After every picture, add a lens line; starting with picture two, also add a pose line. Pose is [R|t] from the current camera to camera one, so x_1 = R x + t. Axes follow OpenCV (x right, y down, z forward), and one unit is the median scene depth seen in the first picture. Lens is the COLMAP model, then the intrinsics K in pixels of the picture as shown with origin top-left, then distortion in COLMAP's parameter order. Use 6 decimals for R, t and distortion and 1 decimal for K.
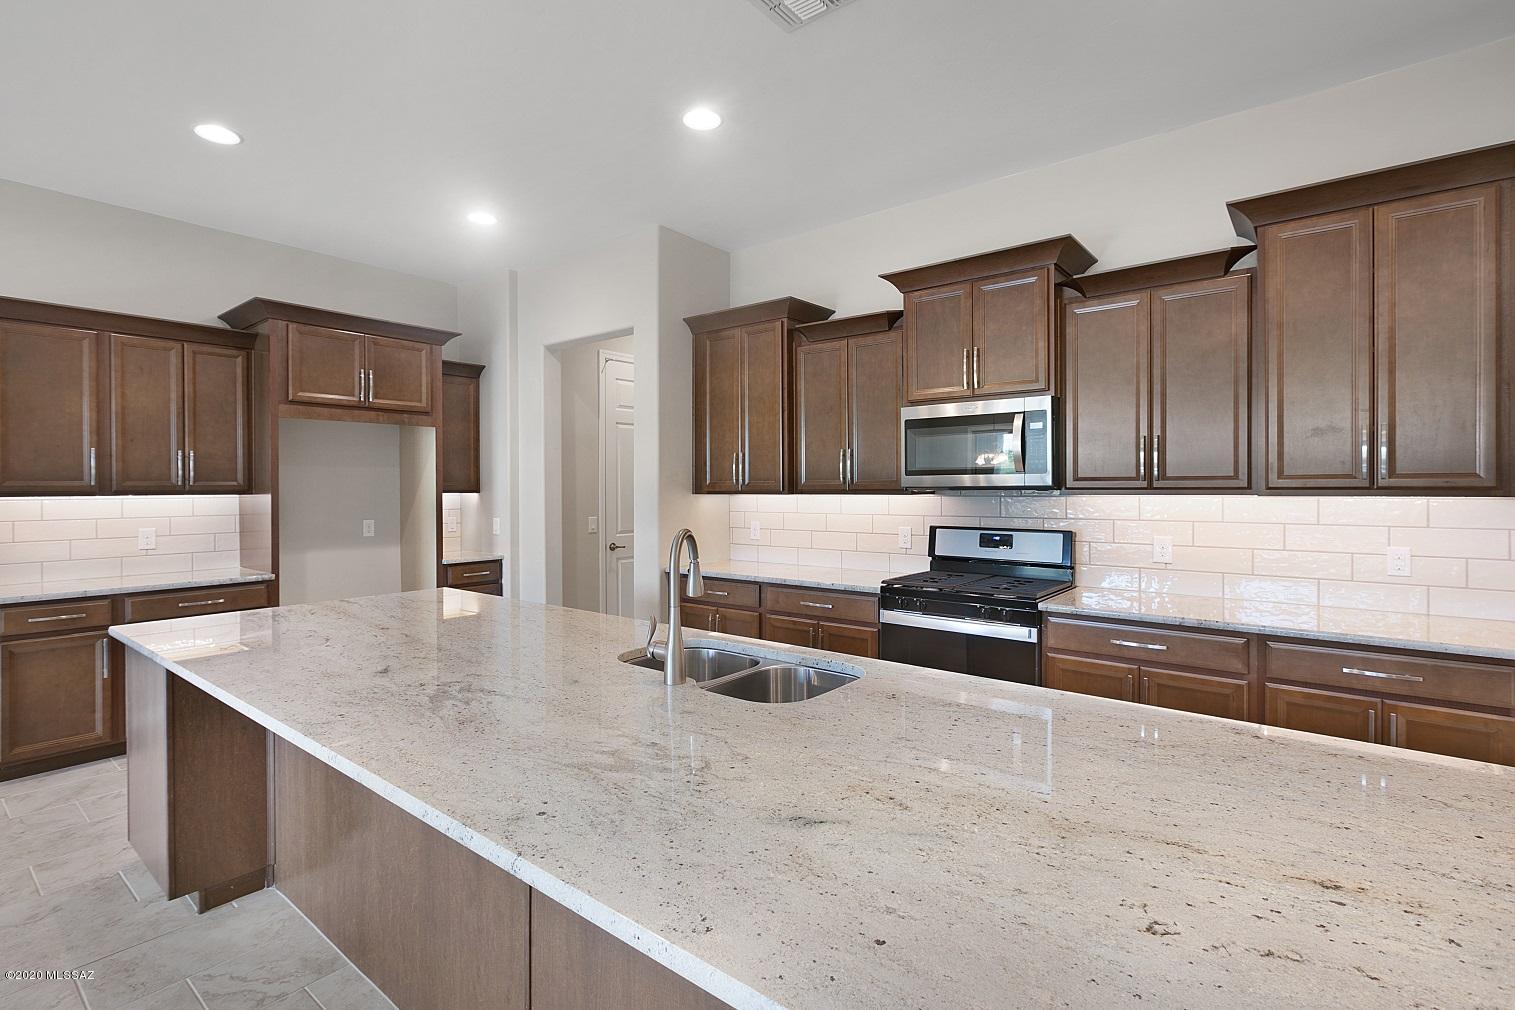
lens RADIAL K [[688.9, 0, 755.7], [0, 688.9, 496.9], [0, 0, 1]] dist [0.000916, 0.000173]
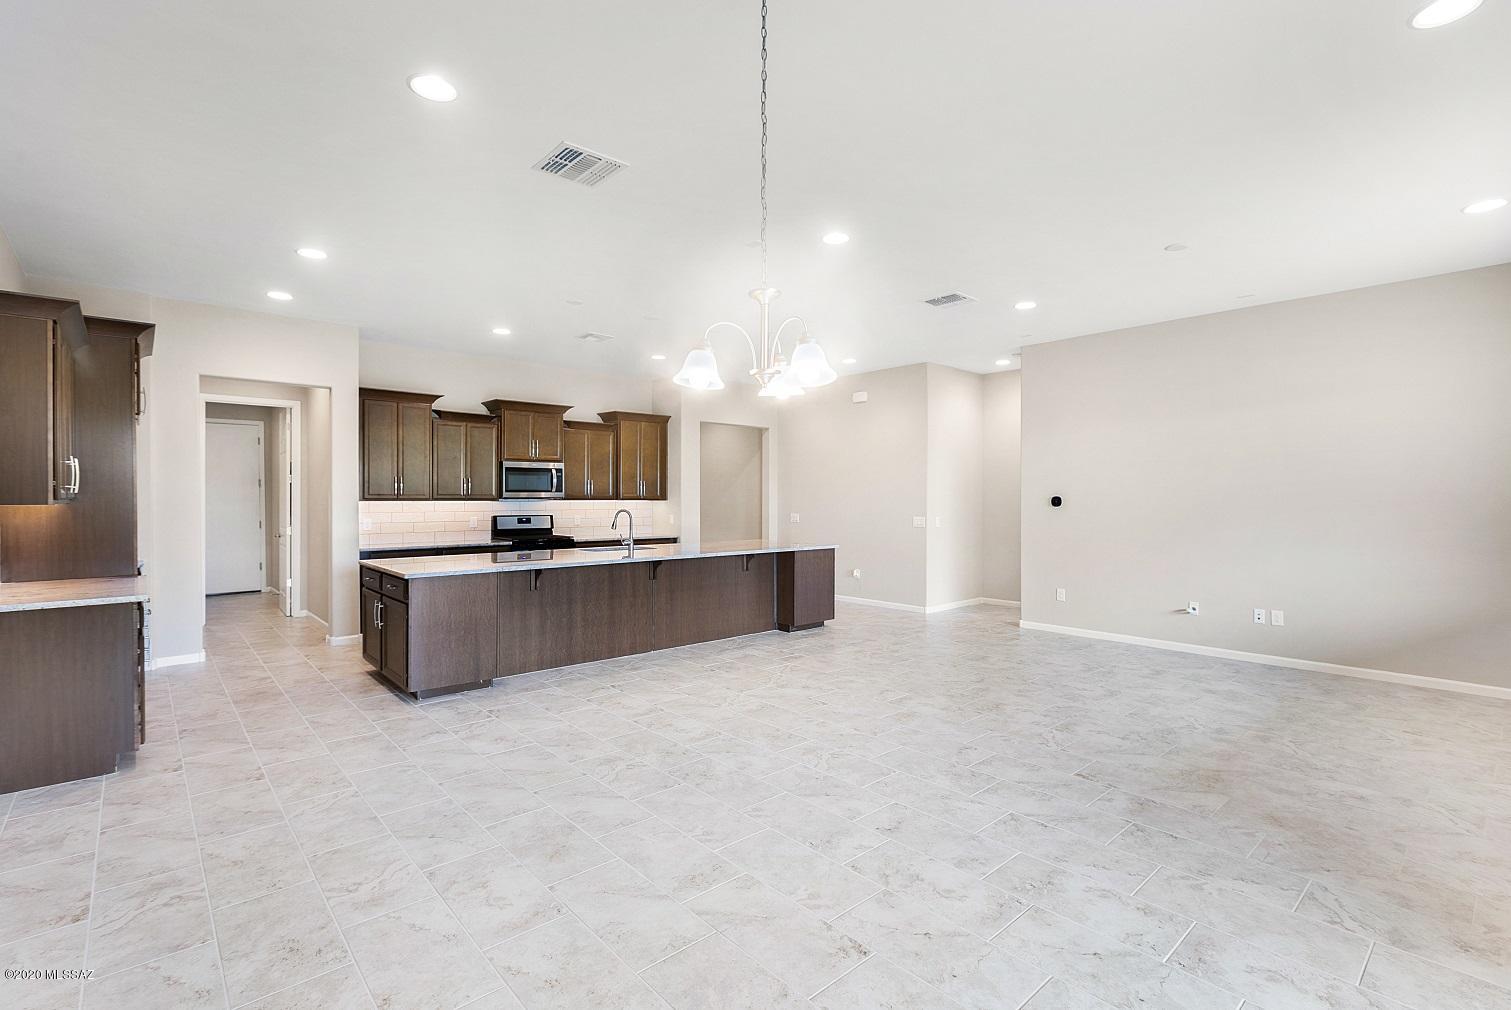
lens RADIAL K [[687.1, 0, 753.8], [0, 687.1, 496.9], [0, 0, 1]] dist [0.000916, 0.000173]
pose [[0.157760, 0.003292, 0.987472, -1.788921], [0.009846, 0.999939, -0.004907, 0.002091], [-0.987428, 0.010497, 0.157718, -0.123743]]
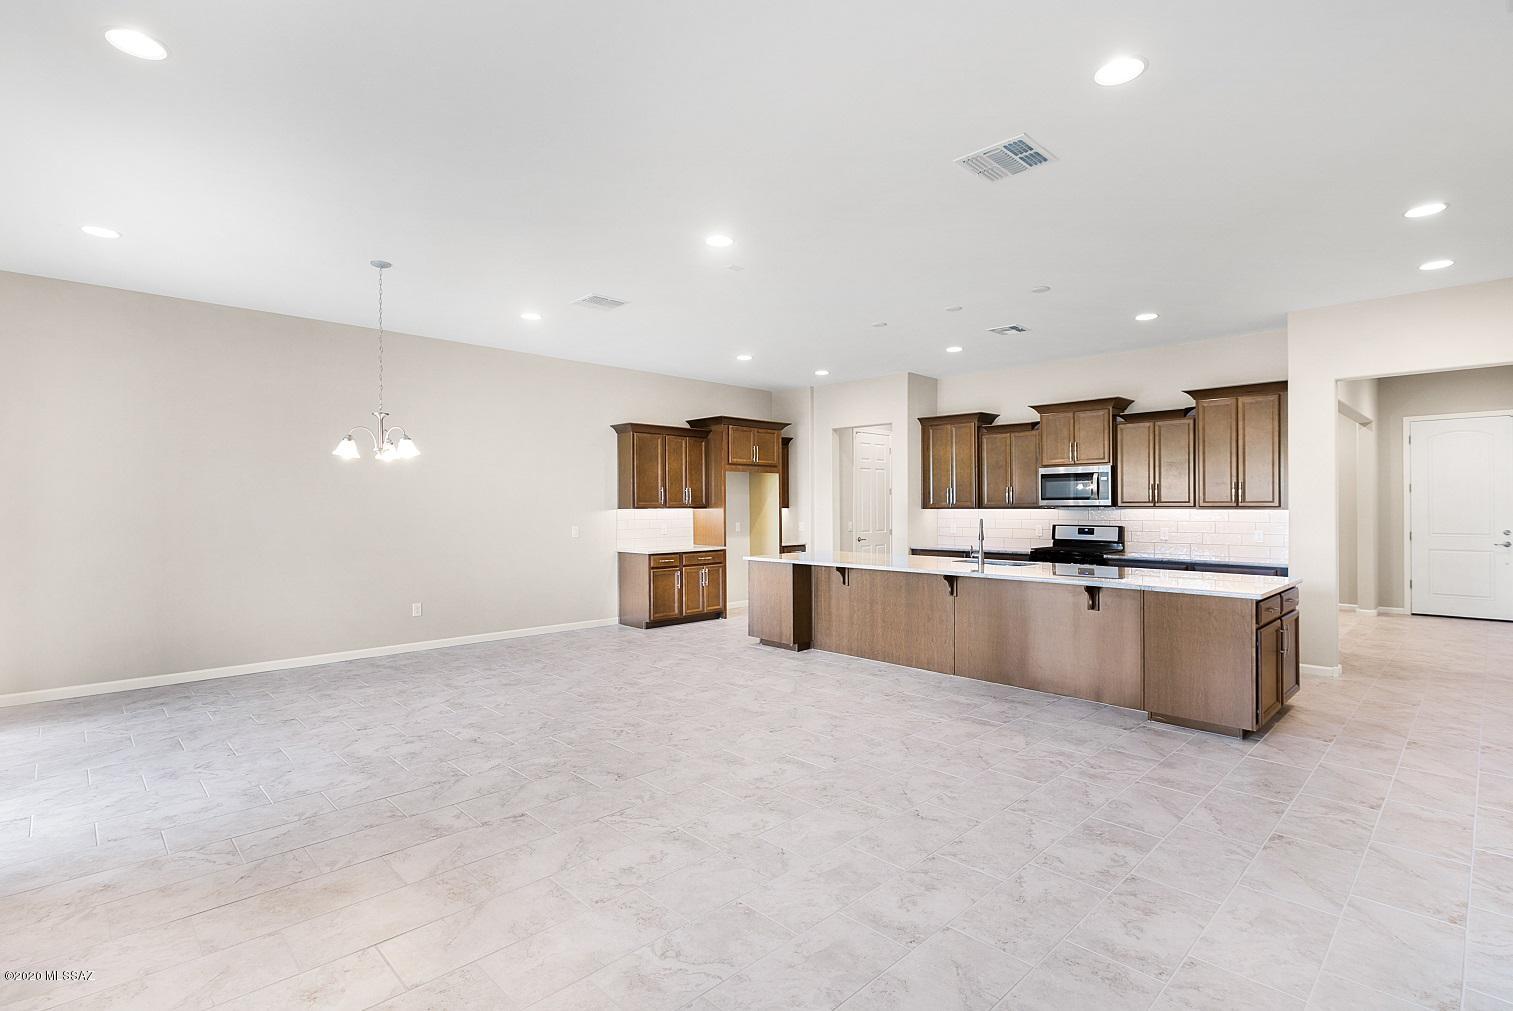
lens RADIAL K [[718.0, 0, 756.5], [0, 718.0, 505.5], [0, 0, 1]] dist [-0.000419, 0.000048]
pose [[0.994008, 0.001684, -0.109293, -0.402805], [-0.002980, 0.999927, -0.011699, 0.013298], [0.109266, 0.011955, 0.993941, -1.261127]]
